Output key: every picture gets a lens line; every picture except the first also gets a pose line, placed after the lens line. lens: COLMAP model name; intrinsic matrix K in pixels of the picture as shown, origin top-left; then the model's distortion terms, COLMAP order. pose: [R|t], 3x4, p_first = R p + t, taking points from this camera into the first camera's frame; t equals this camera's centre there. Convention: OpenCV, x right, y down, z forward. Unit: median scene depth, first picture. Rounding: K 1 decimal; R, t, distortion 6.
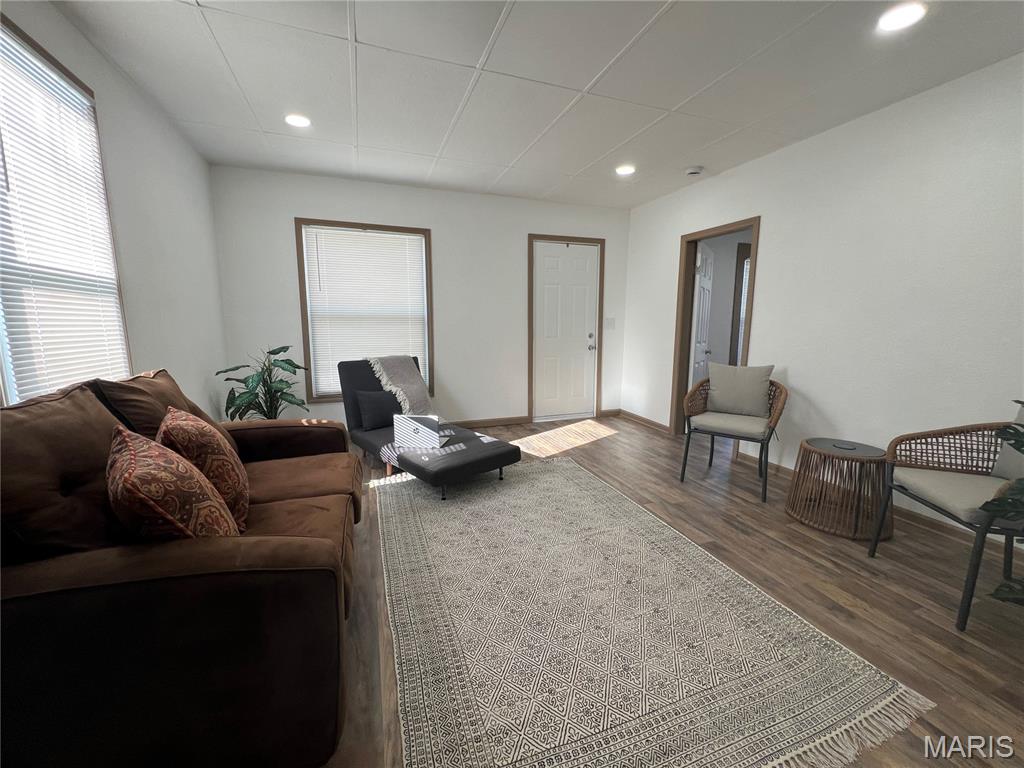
lens RADIAL K [[411.0, 0, 512.0], [0, 411.0, 384.0], [0, 0, 1]] dist [0.000075, 0.000074]
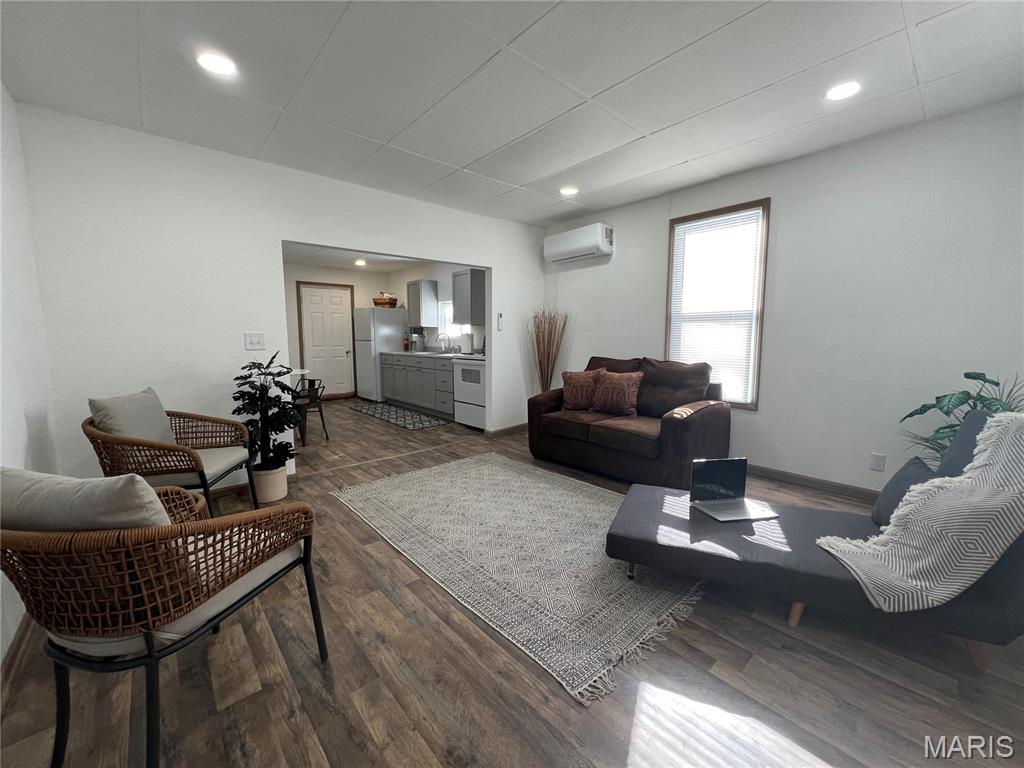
lens RADIAL K [[411.0, 0, 512.0], [0, 411.0, 384.0], [0, 0, 1]] dist [0.000075, 0.000074]
pose [[-0.928369, 0.039142, -0.369593, 0.414949], [-0.058001, 0.966996, 0.248102, -0.236482], [0.367106, 0.251766, -0.895459, 1.591860]]
